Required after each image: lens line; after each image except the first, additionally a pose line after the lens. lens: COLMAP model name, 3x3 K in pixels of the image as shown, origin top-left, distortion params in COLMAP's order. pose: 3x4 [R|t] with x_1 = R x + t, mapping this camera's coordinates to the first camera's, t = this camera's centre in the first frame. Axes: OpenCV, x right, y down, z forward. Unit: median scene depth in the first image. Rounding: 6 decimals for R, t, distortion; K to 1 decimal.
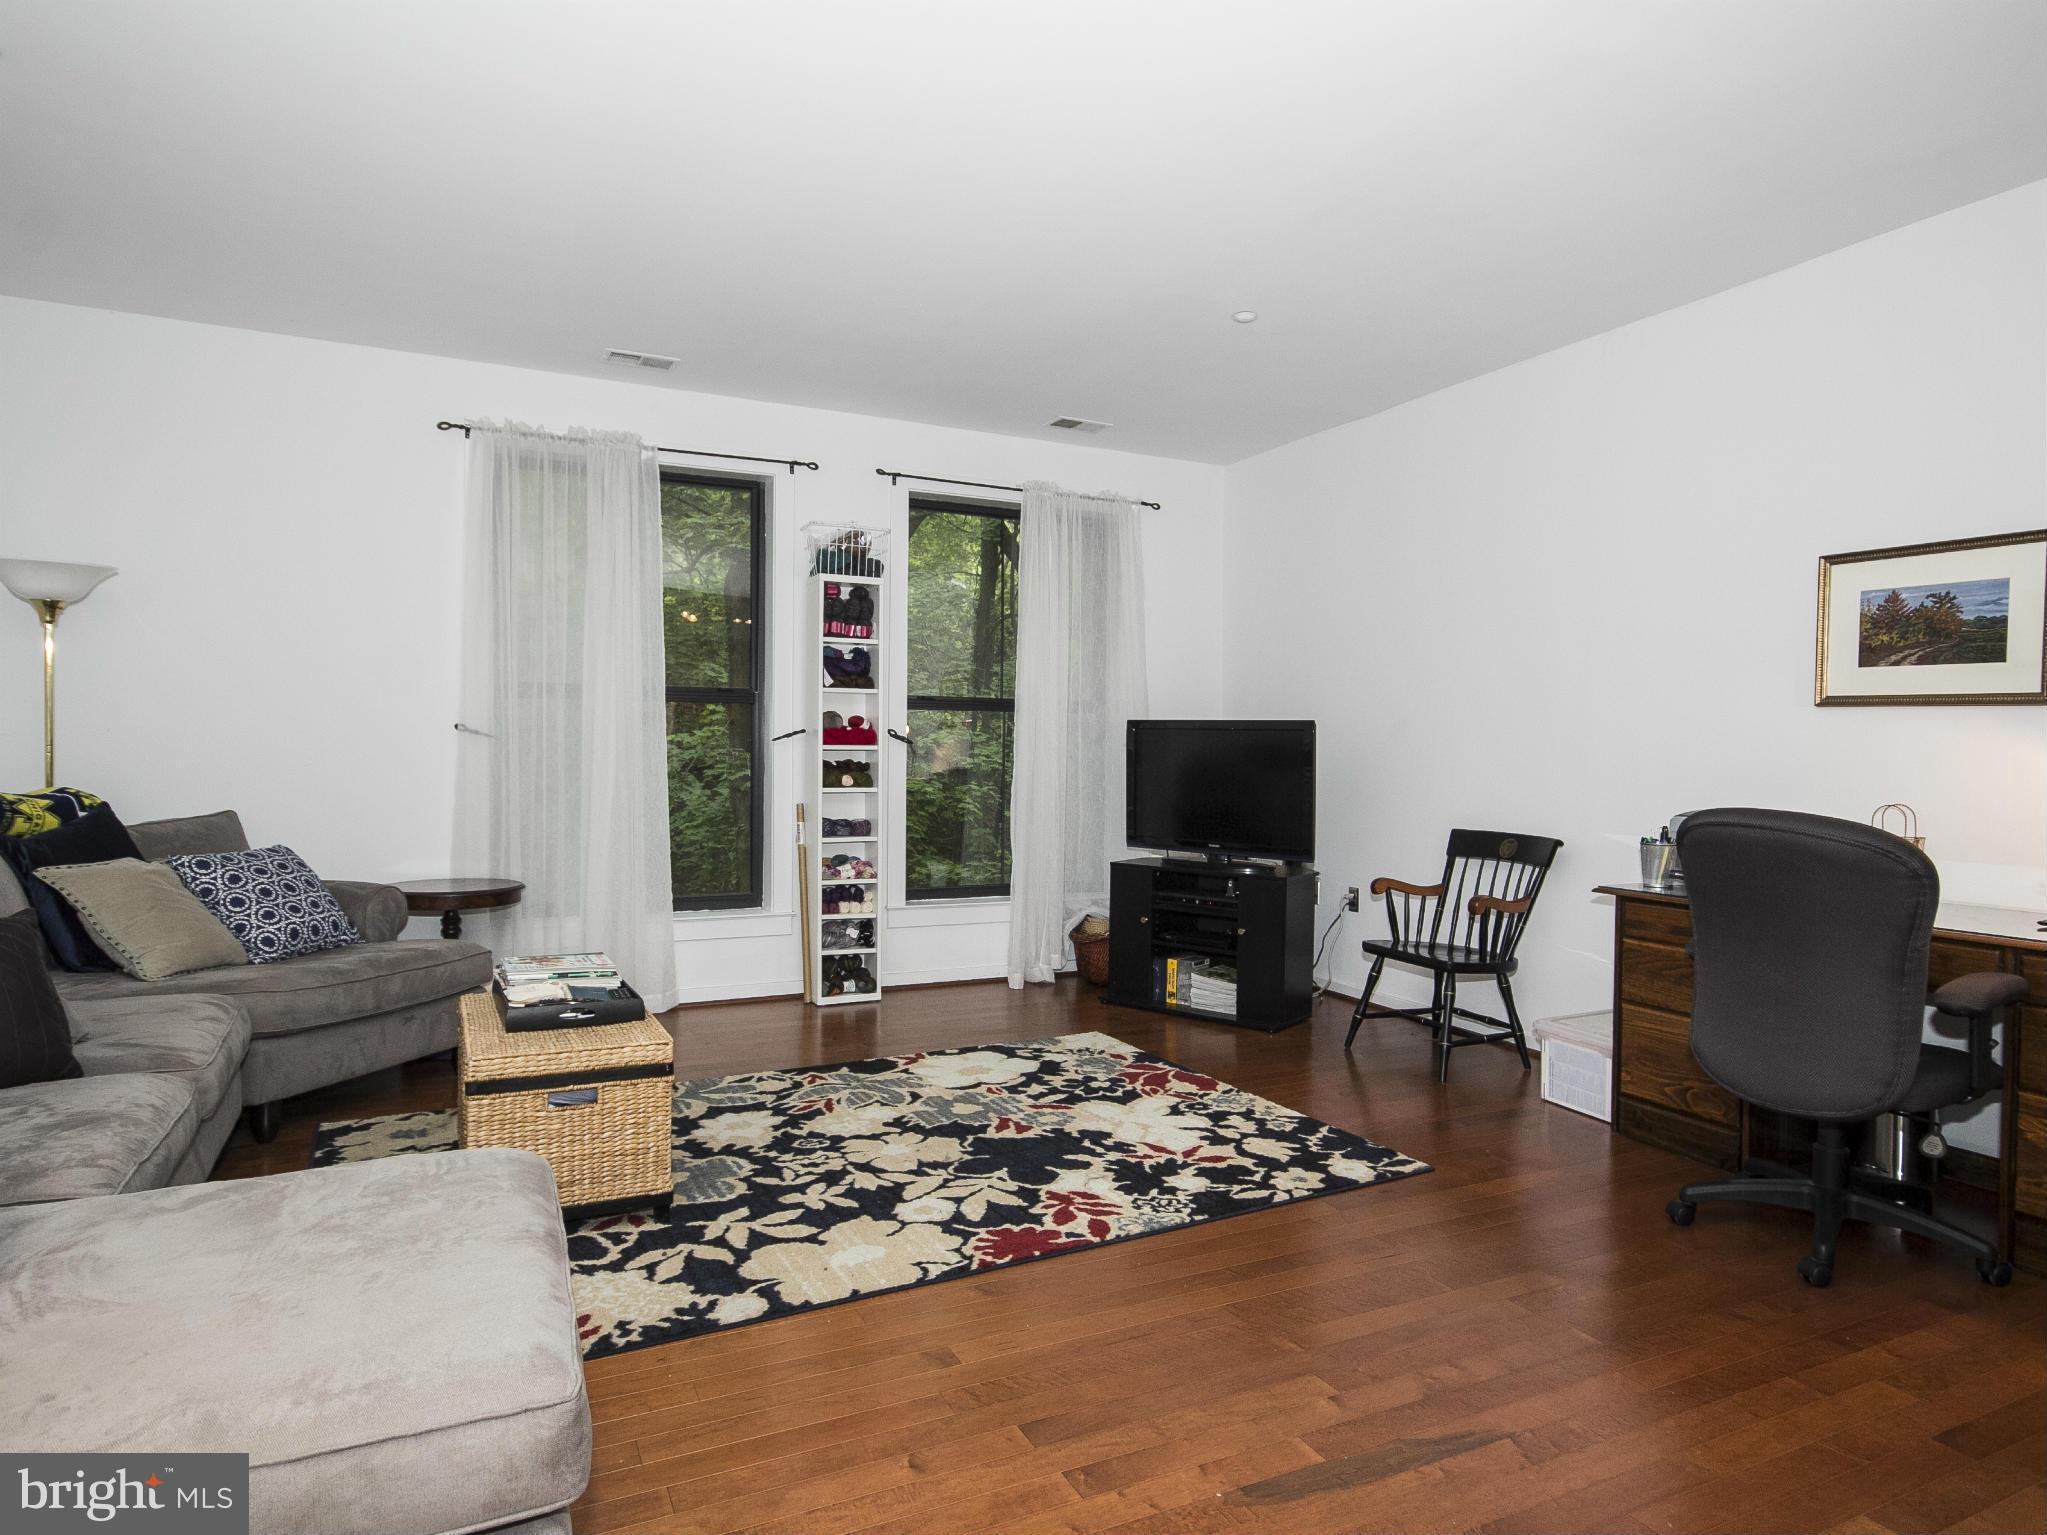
lens RADIAL K [[1149.3, 0, 1023.5], [0, 1149.3, 767.5], [0, 0, 1]] dist [-0.003927, -0.000217]
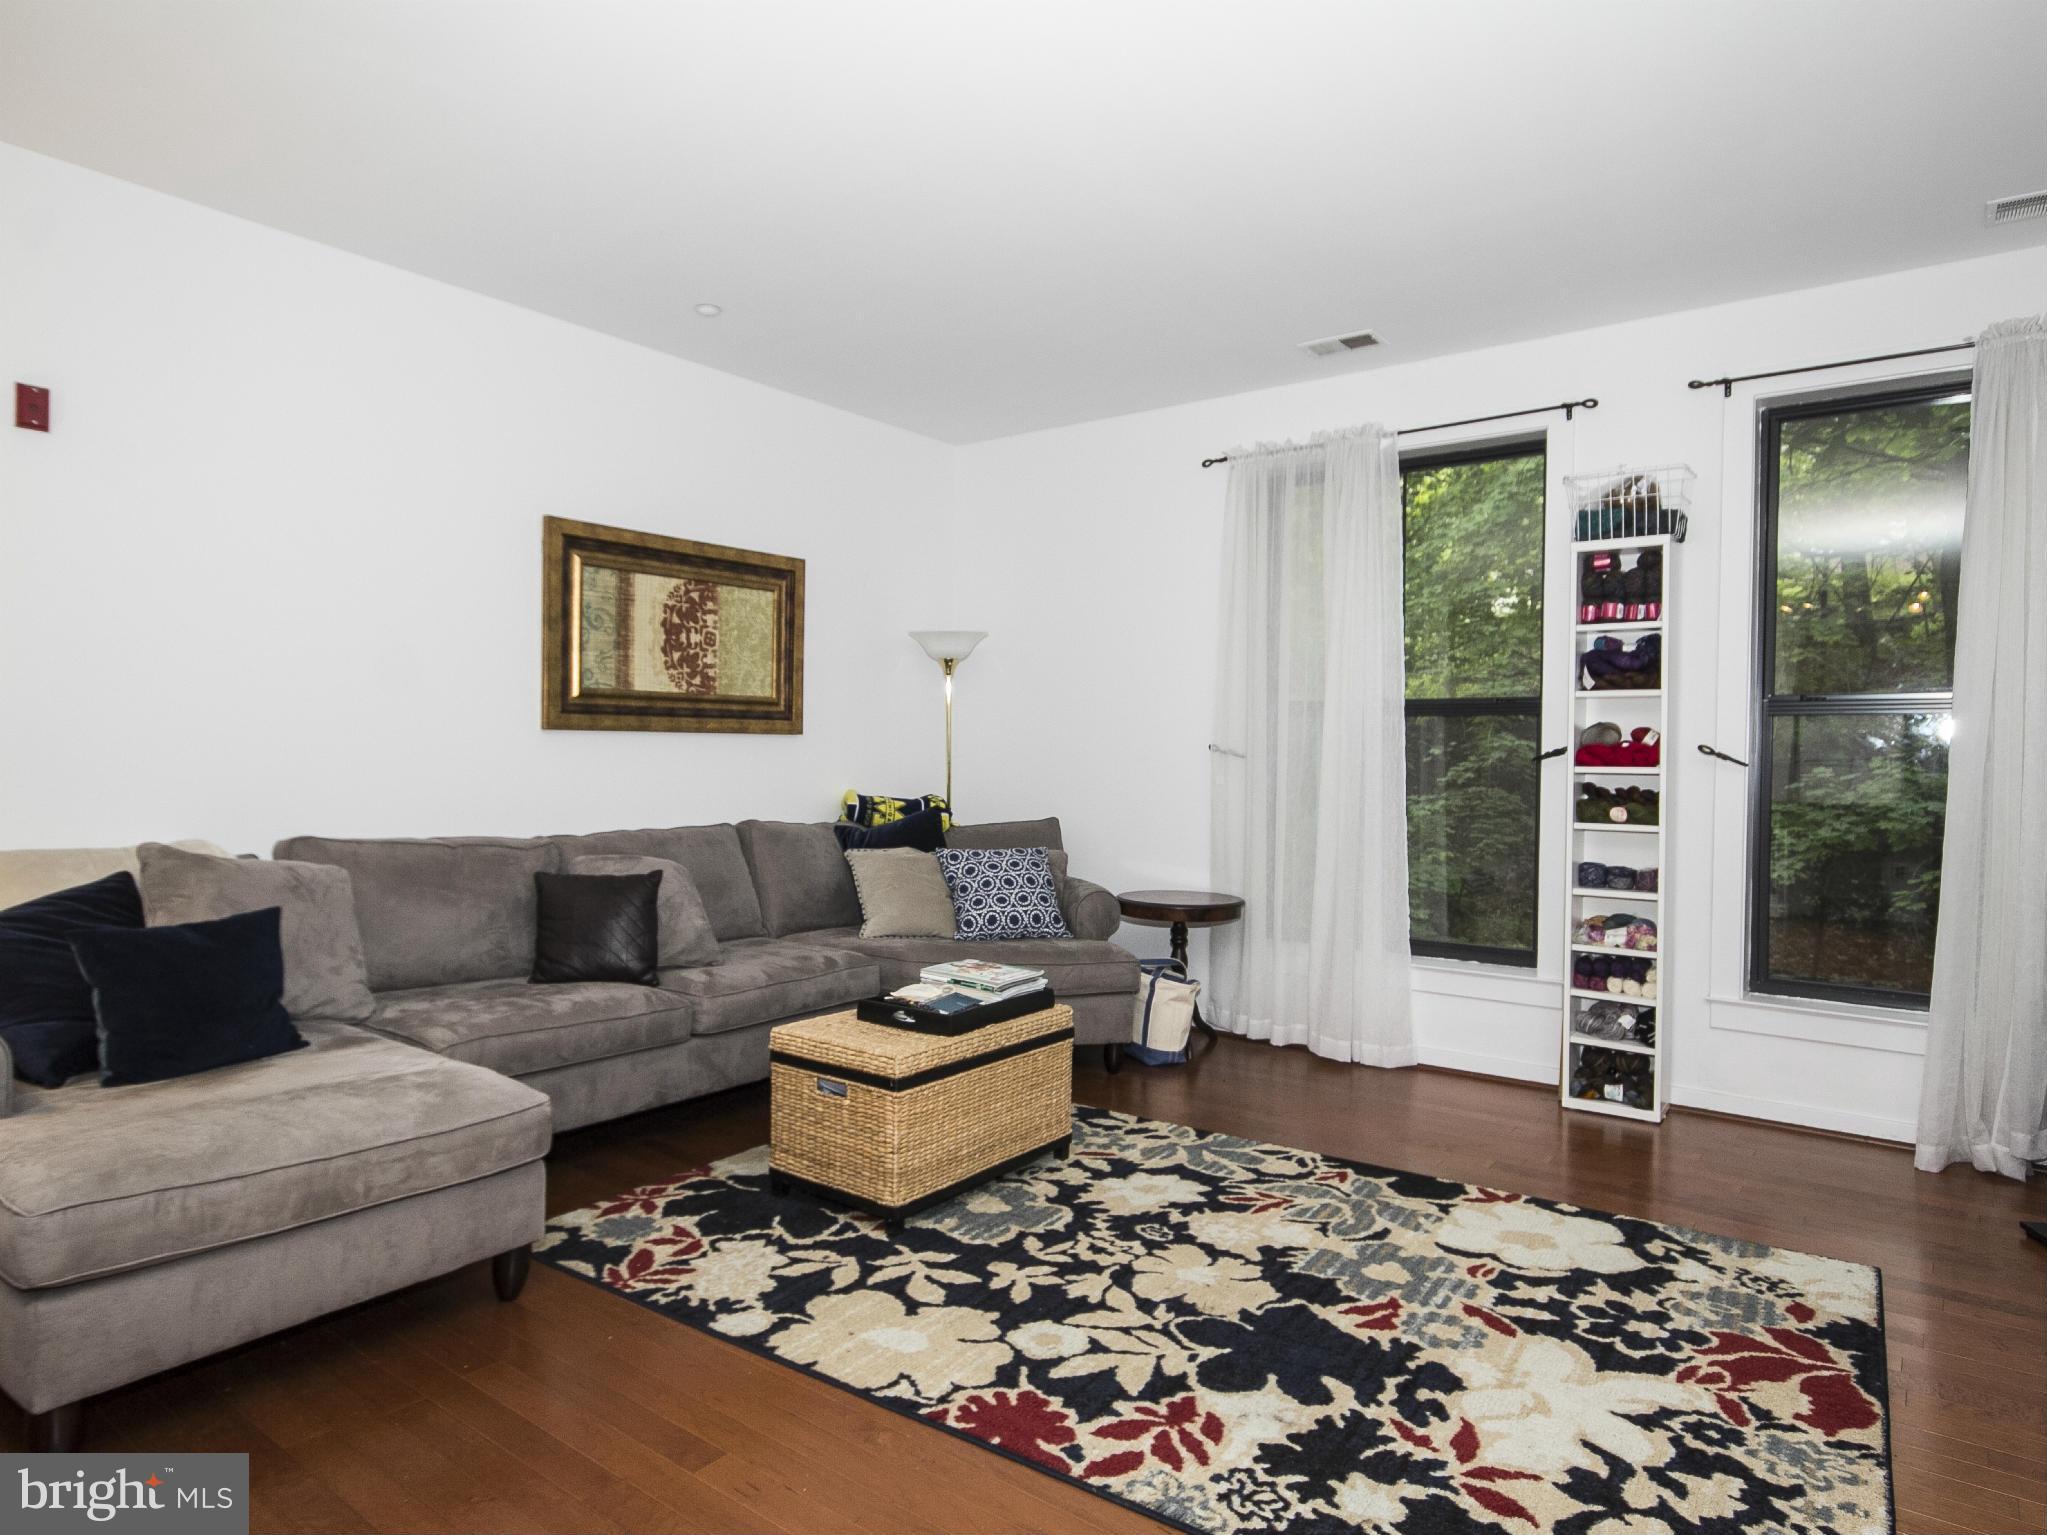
lens RADIAL K [[1184.8, 0, 1065.7], [0, 1184.8, 770.7], [0, 0, 1]] dist [-0.018465, 0.020203]
pose [[0.481862, 0.006183, -0.876225, 0.489809], [-0.021101, 0.999767, -0.004549, -0.008320], [0.875993, 0.020681, 0.481880, 0.457423]]
